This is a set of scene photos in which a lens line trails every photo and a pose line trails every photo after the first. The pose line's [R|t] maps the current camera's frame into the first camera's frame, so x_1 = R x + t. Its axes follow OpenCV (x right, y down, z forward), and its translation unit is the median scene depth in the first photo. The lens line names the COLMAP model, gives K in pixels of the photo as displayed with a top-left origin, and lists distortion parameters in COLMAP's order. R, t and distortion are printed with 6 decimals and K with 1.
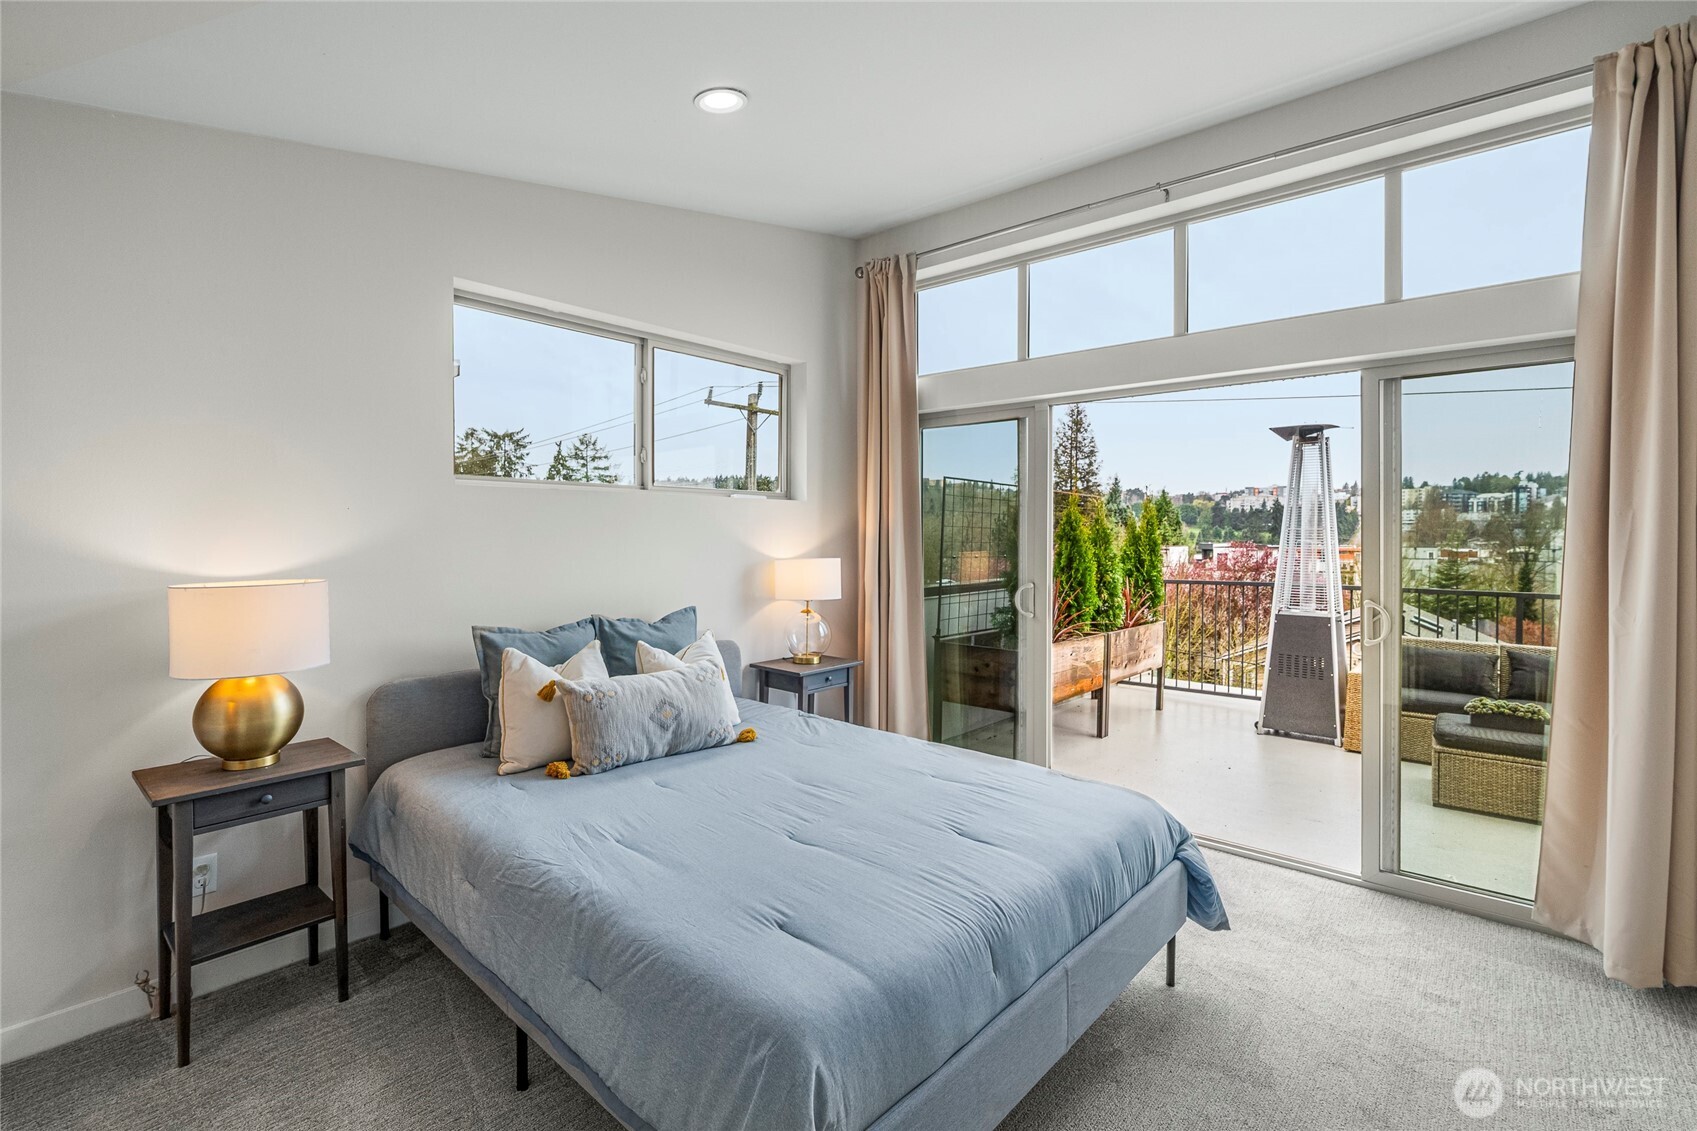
lens RADIAL K [[783.2, 0, 848.5], [0, 783.2, 565.5], [0, 0, 1]] dist [0.000152, -0.000147]
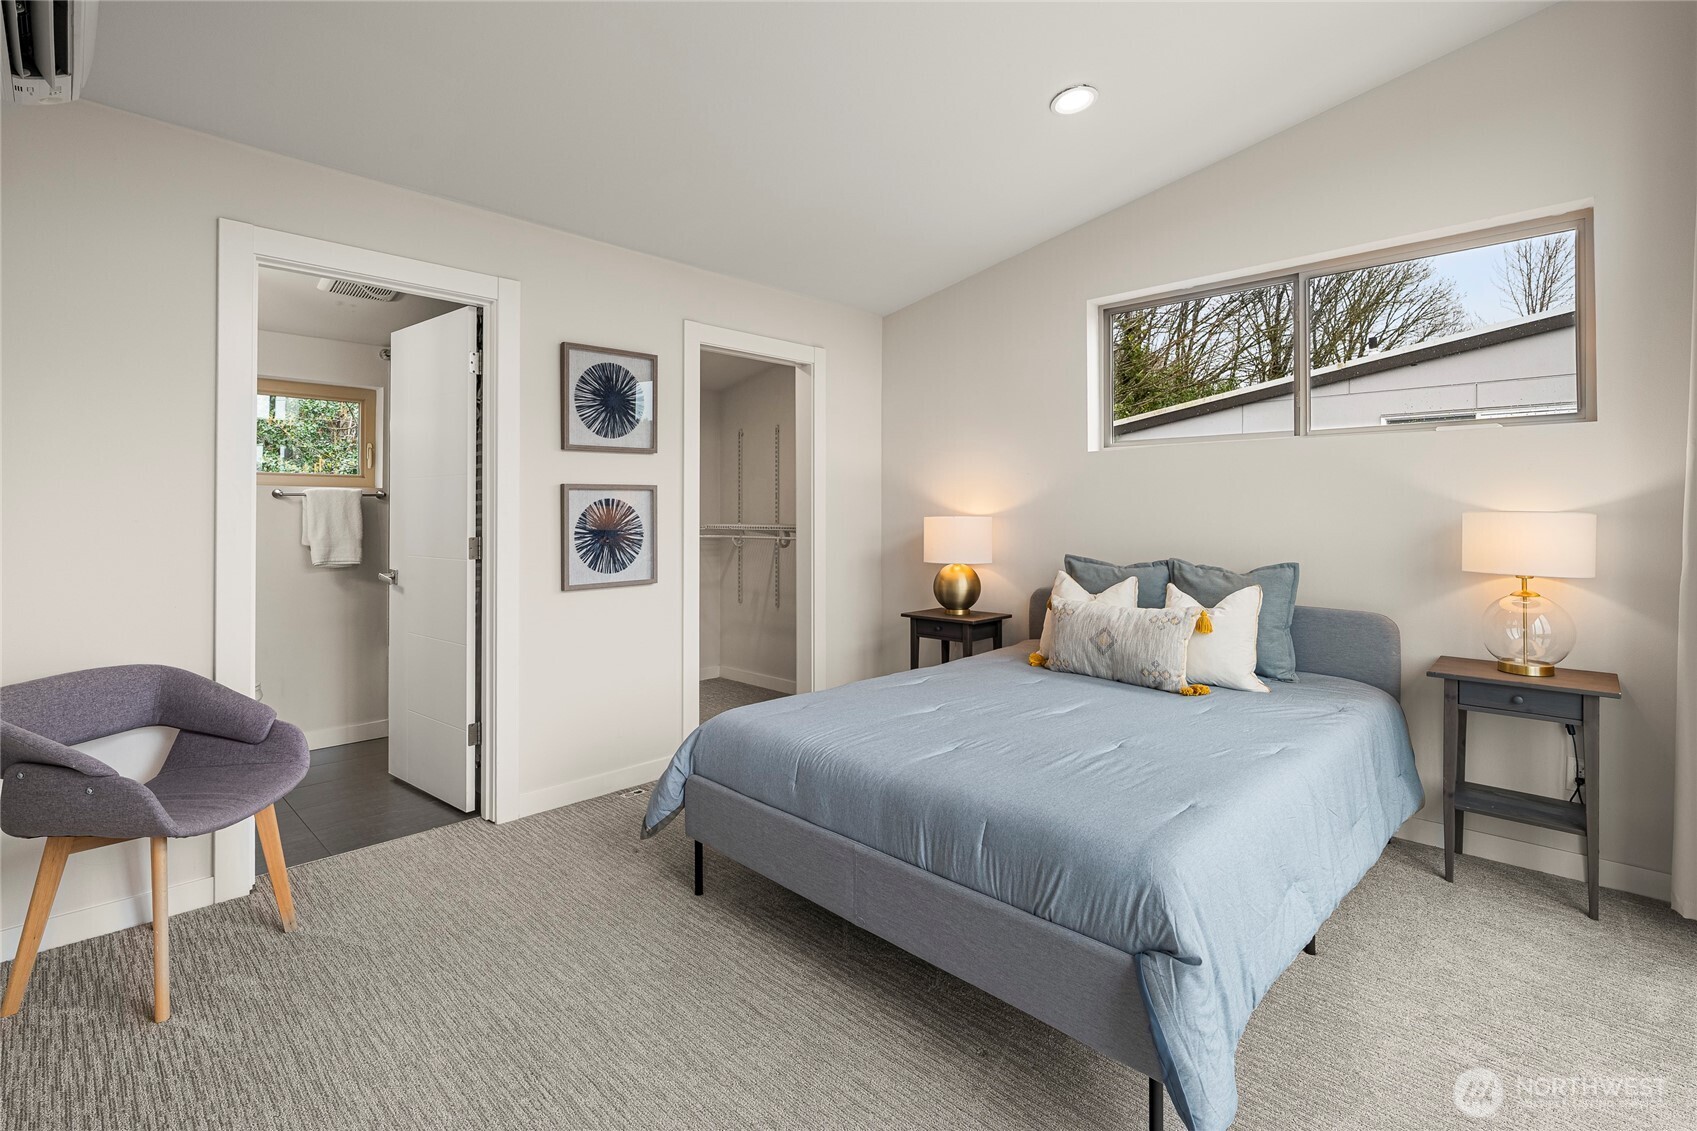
lens RADIAL K [[766.6, 0, 846.9], [0, 766.6, 504.4], [0, 0, 1]] dist [0.000511, -0.000003]
pose [[-0.051363, -0.010403, -0.998626, 0.901571], [-0.037383, 0.999265, -0.008487, 0.014792], [0.997980, 0.036896, -0.051714, 0.671748]]
